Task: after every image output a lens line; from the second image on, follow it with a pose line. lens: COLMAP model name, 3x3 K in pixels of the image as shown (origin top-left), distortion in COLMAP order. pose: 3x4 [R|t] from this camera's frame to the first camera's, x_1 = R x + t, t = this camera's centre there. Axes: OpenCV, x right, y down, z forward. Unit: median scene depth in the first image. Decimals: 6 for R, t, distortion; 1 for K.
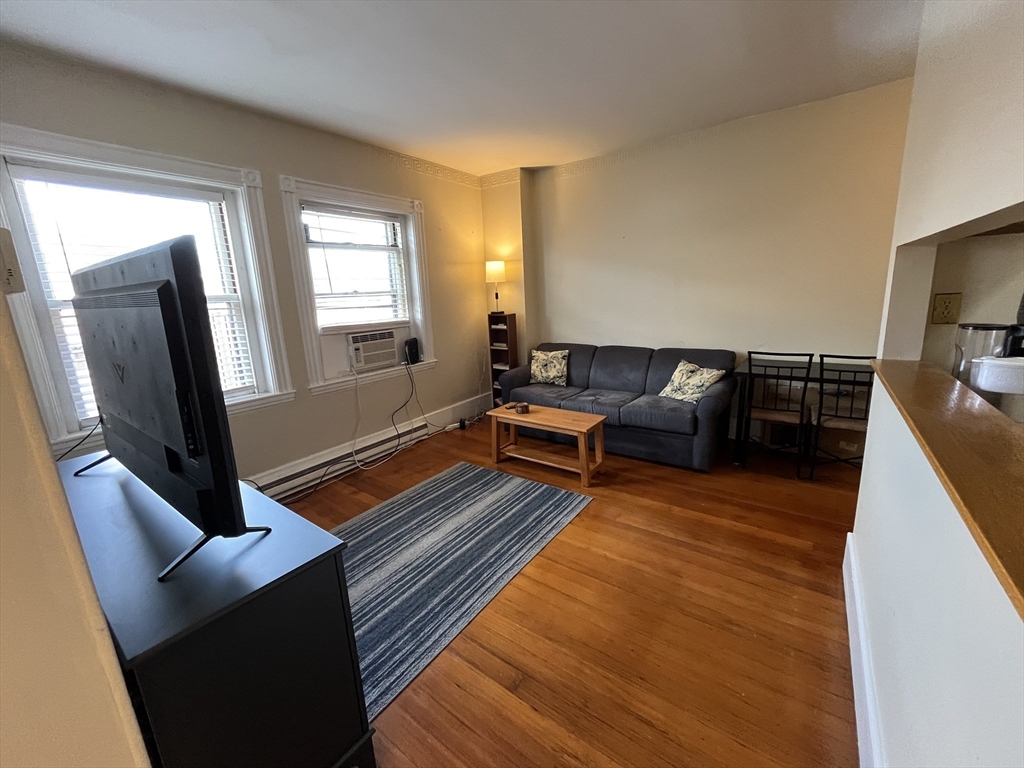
lens RADIAL K [[414.5, 0, 511.6], [0, 414.5, 381.9], [0, 0, 1]] dist [-0.000688, -0.000013]
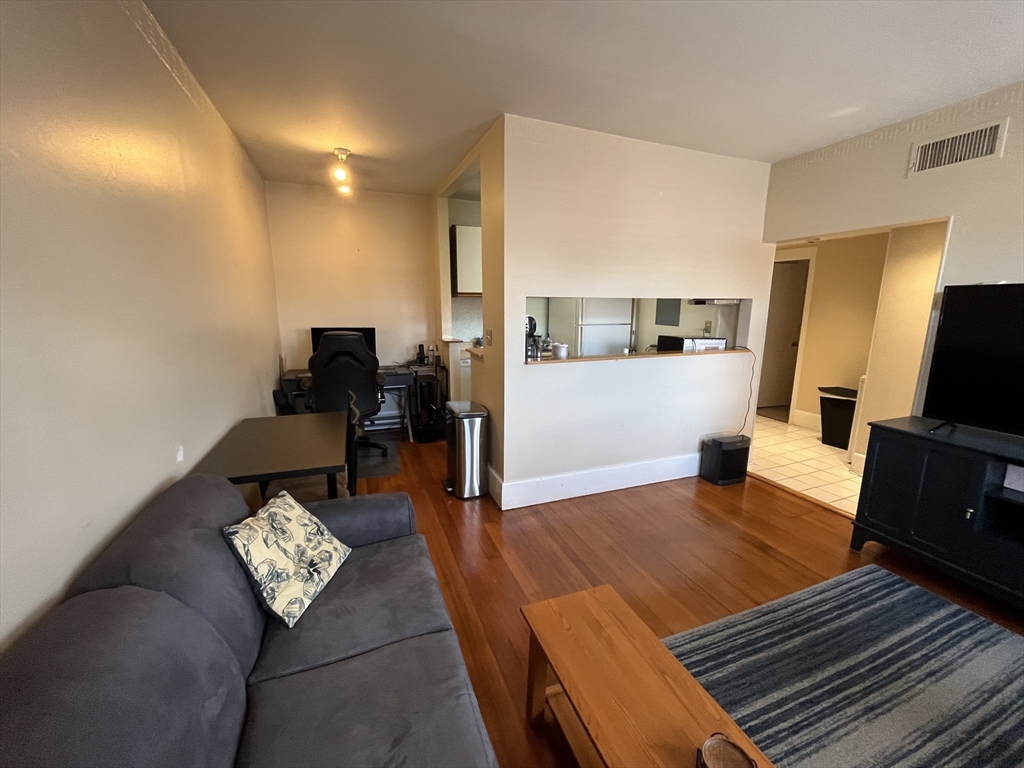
lens RADIAL K [[414.5, 0, 509.5], [0, 414.5, 379.2], [0, 0, 1]] dist [-0.000688, -0.000013]
pose [[-0.844460, -0.058443, 0.532421, 0.015568], [0.146544, 0.930892, 0.334612, -0.259907], [-0.515182, 0.360589, -0.777536, 1.099590]]
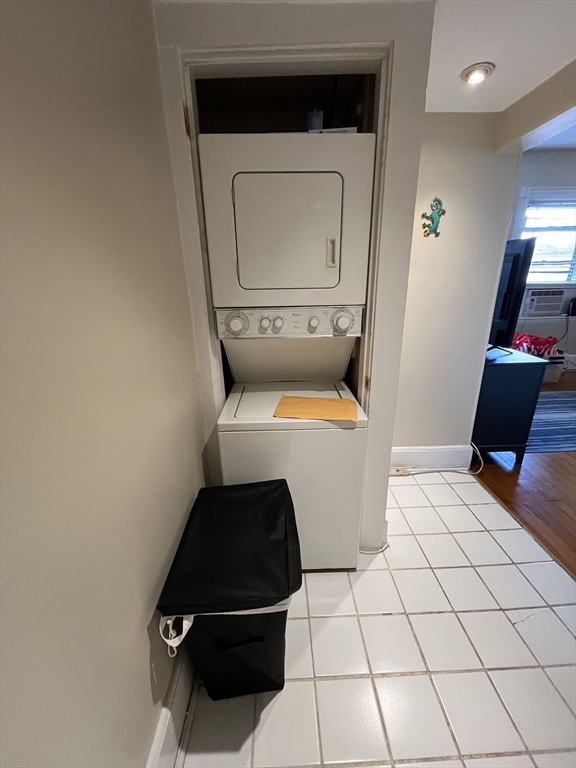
lens RADIAL K [[310.9, 0, 288.1], [0, 310.9, 381.8], [0, 0, 1]] dist [-0.000688, -0.000013]
pose [[0.607063, 0.297005, -0.737064, 0.017847], [-0.174286, 0.954707, 0.241160, 0.092039], [0.775306, -0.017939, 0.631331, -0.447029]]
